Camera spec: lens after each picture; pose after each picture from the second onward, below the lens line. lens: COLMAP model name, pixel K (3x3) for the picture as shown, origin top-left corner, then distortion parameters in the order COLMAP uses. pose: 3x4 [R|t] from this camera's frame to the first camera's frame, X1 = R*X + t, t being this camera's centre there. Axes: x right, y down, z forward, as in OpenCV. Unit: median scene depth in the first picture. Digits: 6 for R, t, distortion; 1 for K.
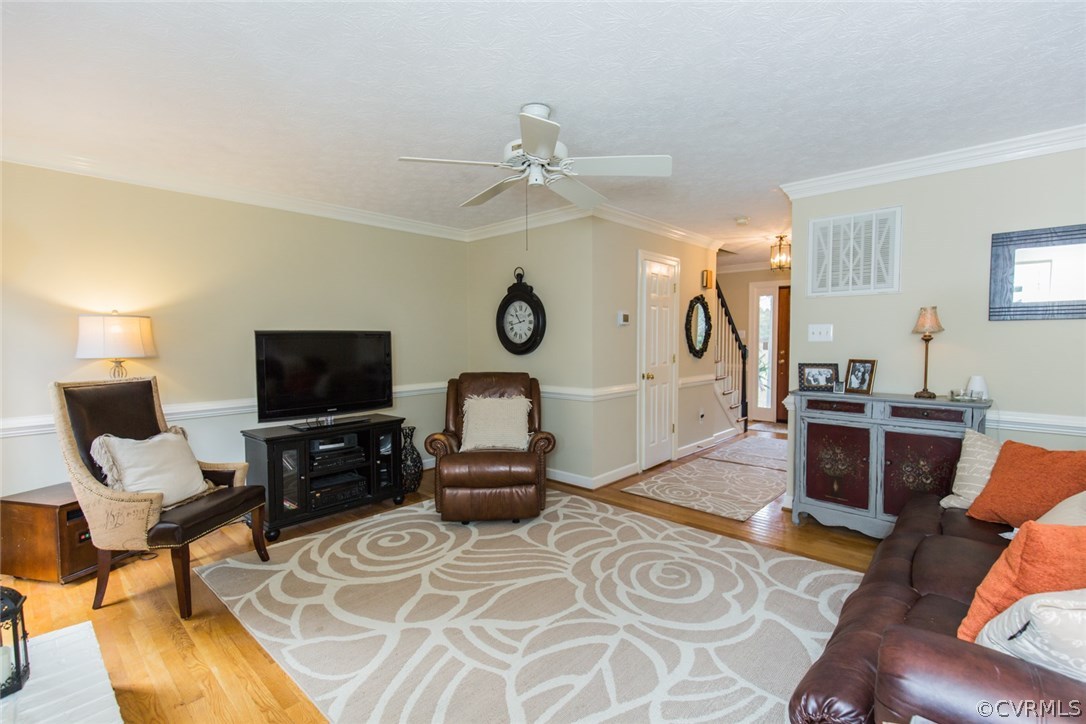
lens RADIAL K [[495.4, 0, 547.1], [0, 495.4, 361.3], [0, 0, 1]] dist [0.005099, 0.000230]
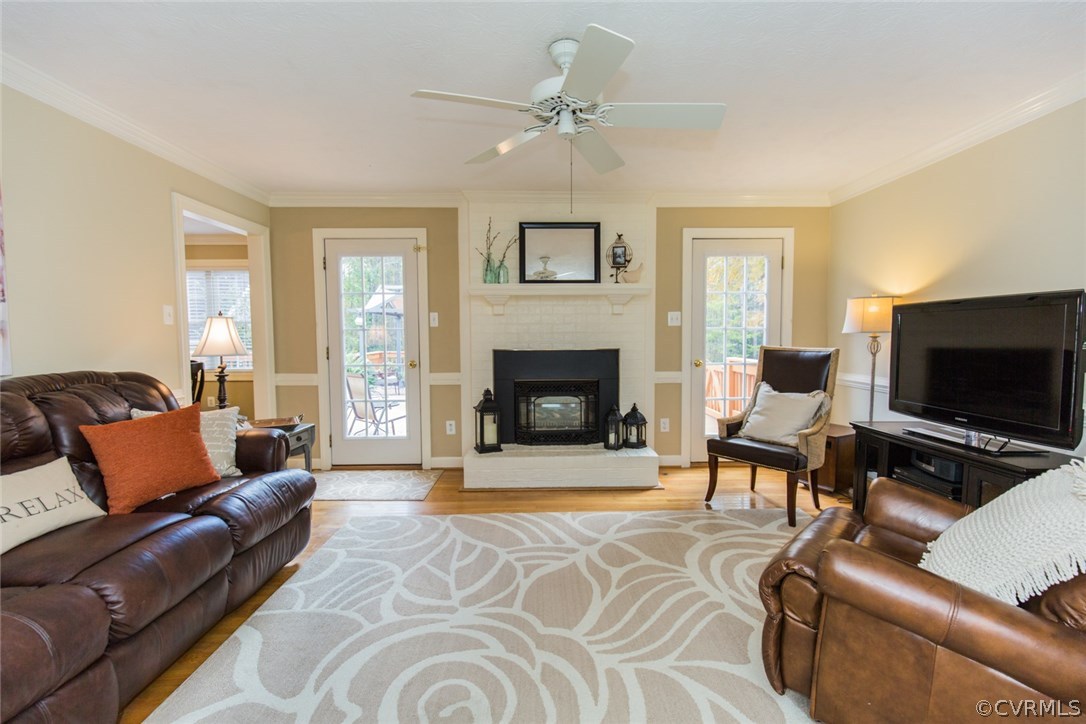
lens RADIAL K [[483.8, 0, 546.0], [0, 483.8, 362.4], [0, 0, 1]] dist [0.005011, -0.000215]
pose [[-0.725777, 0.050723, -0.686058, 0.490790], [-0.023398, 0.994881, 0.098308, -0.033508], [0.687532, 0.087402, -0.720875, 1.316650]]
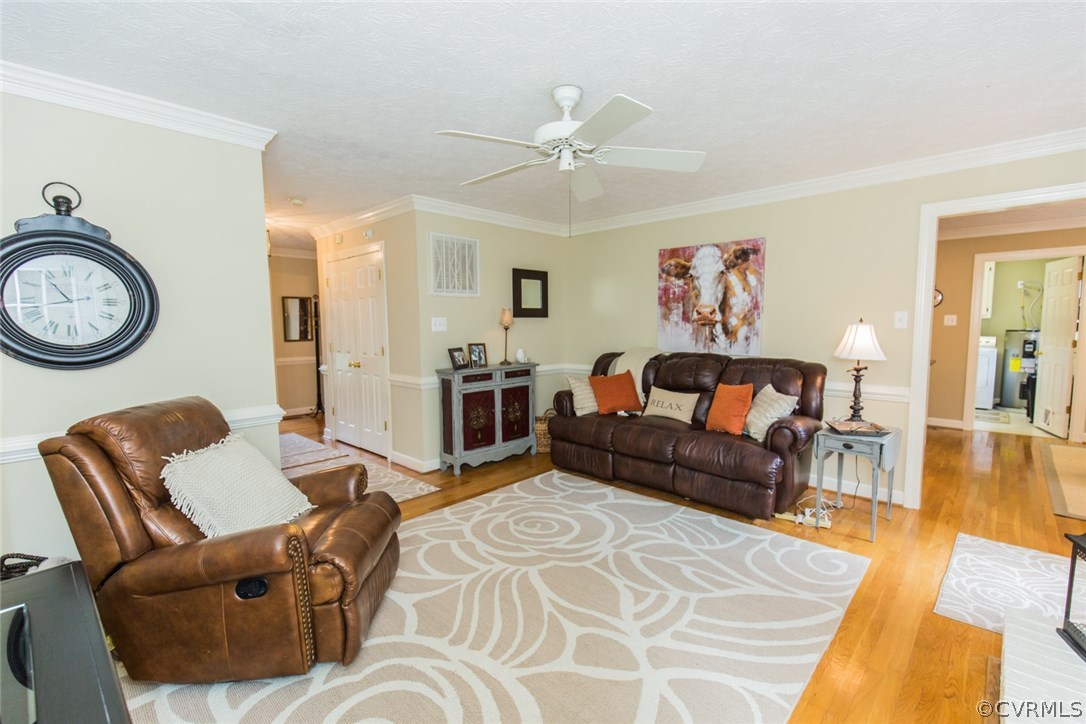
lens RADIAL K [[483.8, 0, 546.0], [0, 483.8, 362.4], [0, 0, 1]] dist [0.005011, -0.000215]
pose [[0.017668, -0.078396, 0.996766, -0.810212], [0.055842, 0.995443, 0.077302, -0.048910], [-0.998283, 0.054295, 0.021966, 0.844375]]
